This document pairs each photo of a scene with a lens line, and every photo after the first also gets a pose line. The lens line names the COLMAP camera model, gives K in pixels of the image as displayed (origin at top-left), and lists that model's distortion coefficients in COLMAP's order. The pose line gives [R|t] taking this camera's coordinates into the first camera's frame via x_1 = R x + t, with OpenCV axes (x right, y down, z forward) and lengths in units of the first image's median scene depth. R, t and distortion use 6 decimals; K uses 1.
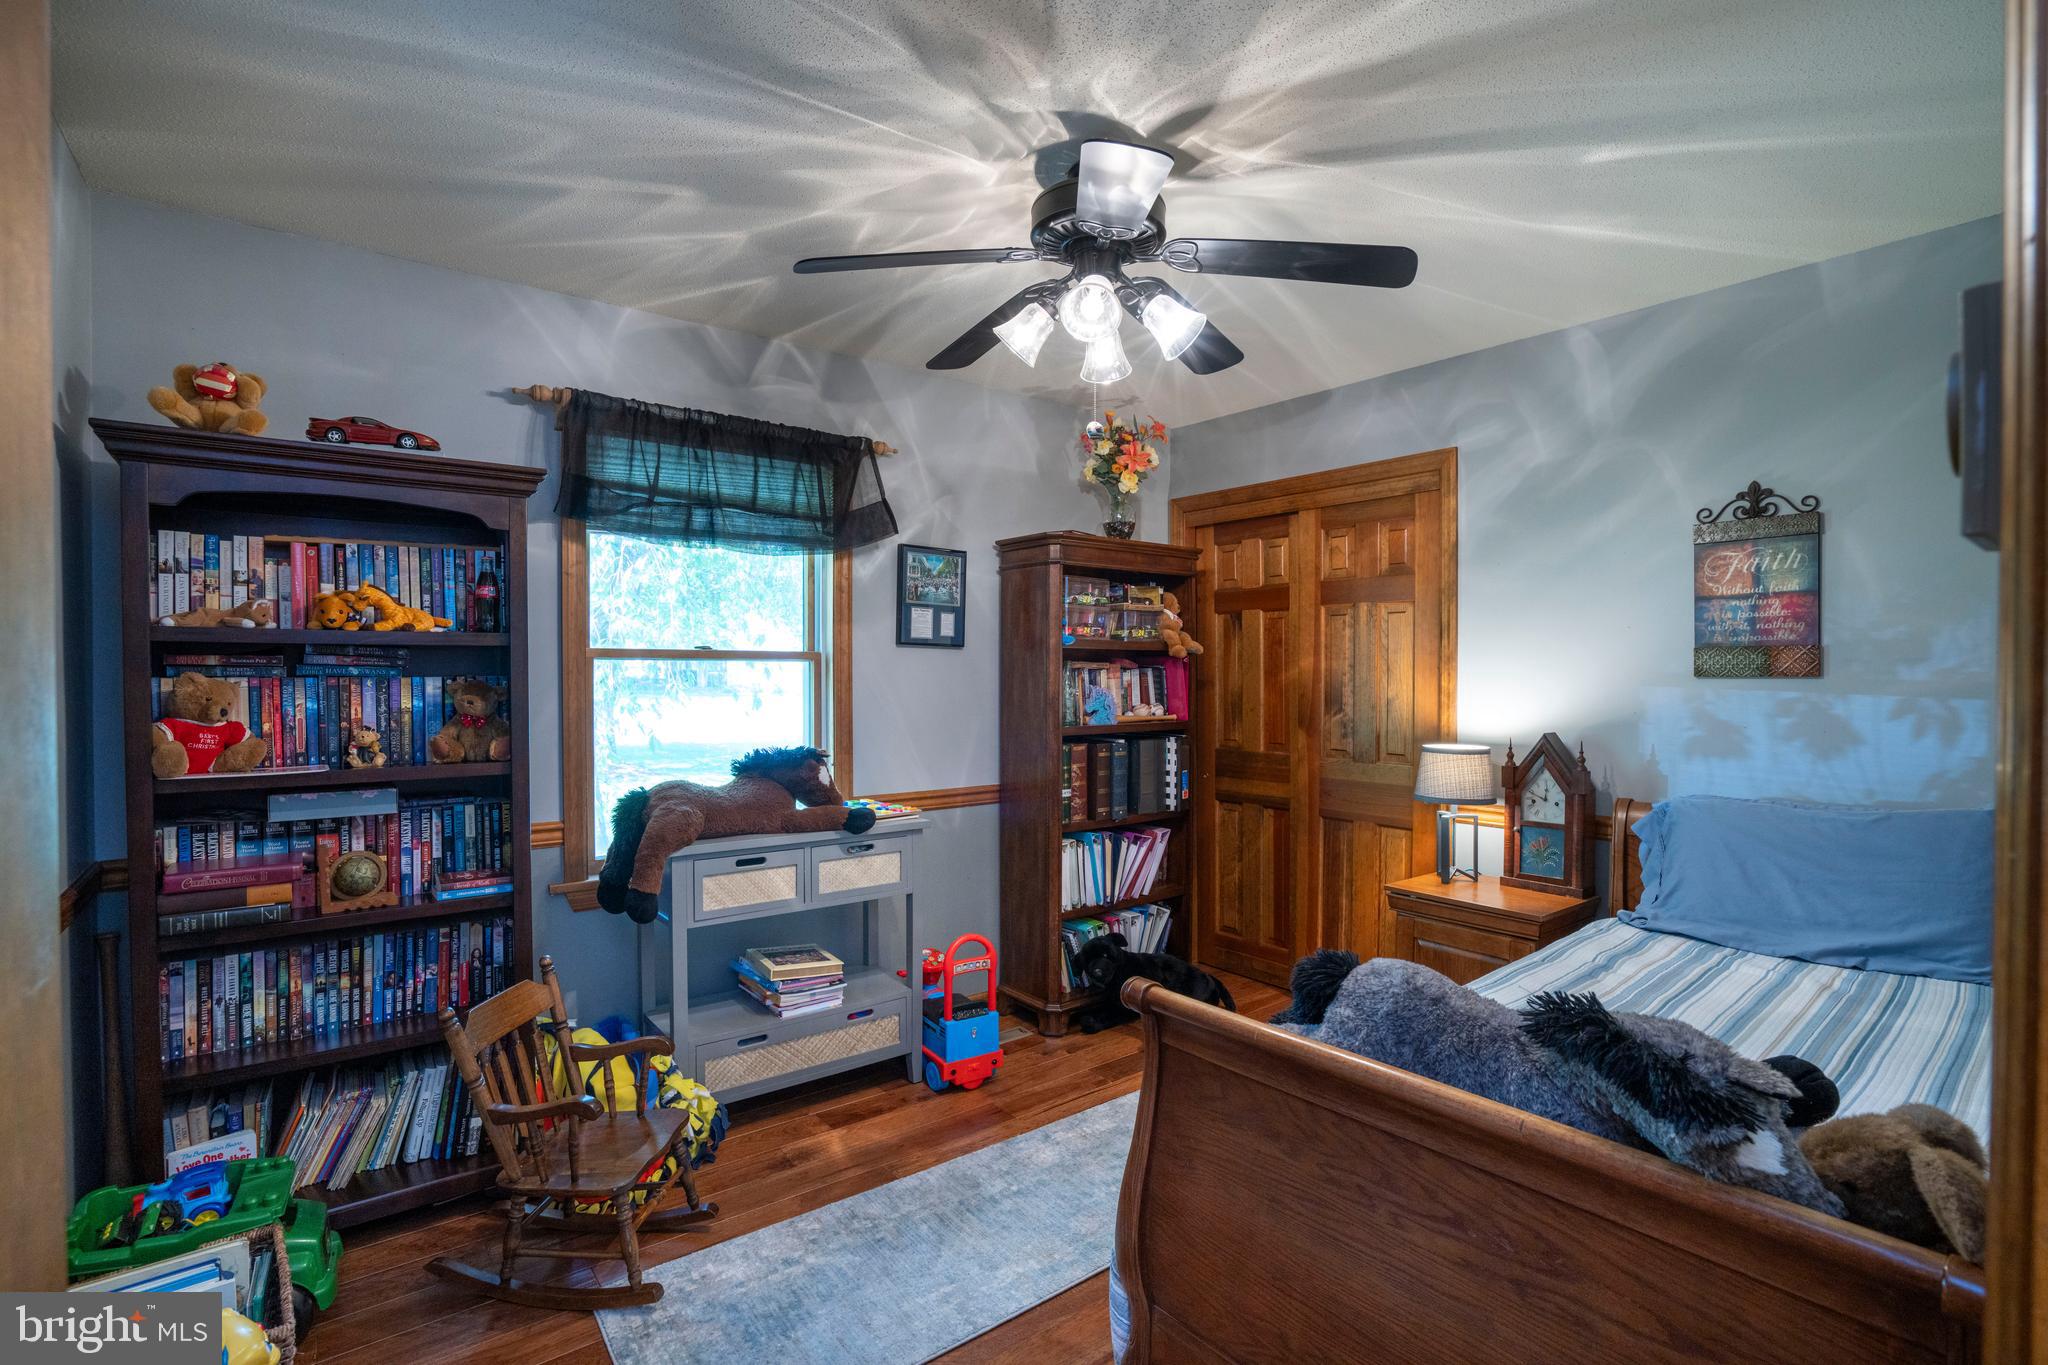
lens RADIAL K [[938.5, 0, 1024.0], [0, 938.5, 682.5], [0, 0, 1]] dist [-0.061947, 0.020478]
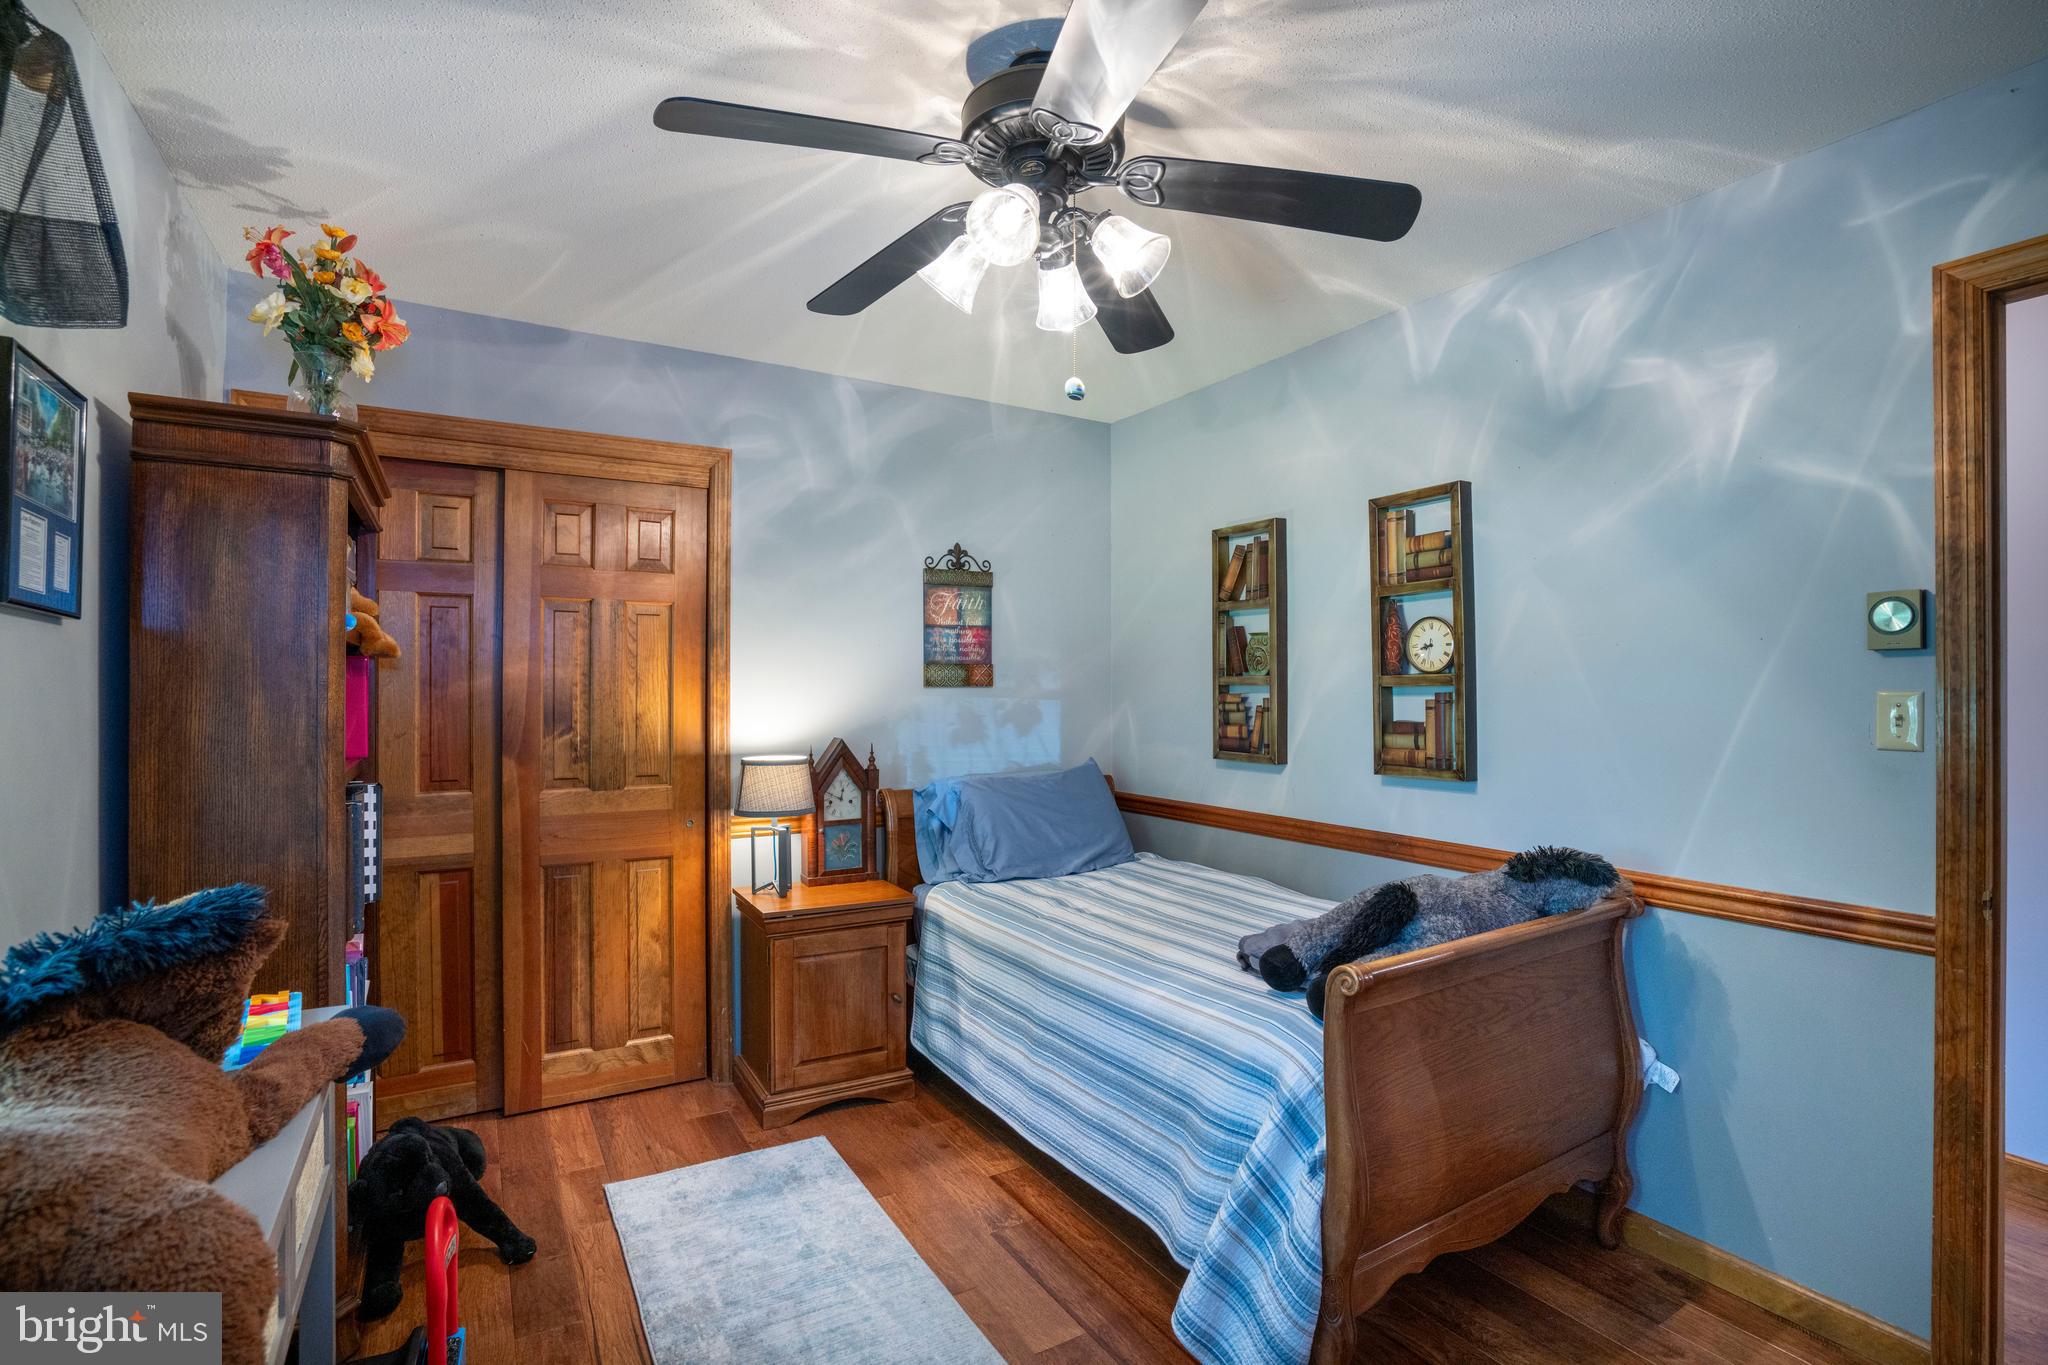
lens RADIAL K [[938.5, 0, 1024.0], [0, 938.5, 682.5], [0, 0, 1]] dist [-0.061947, 0.020478]
pose [[0.126900, 0.004907, 0.991903, -0.506014], [0.010602, 0.999924, -0.006303, -0.001921], [-0.991859, 0.011316, 0.126839, 0.634101]]
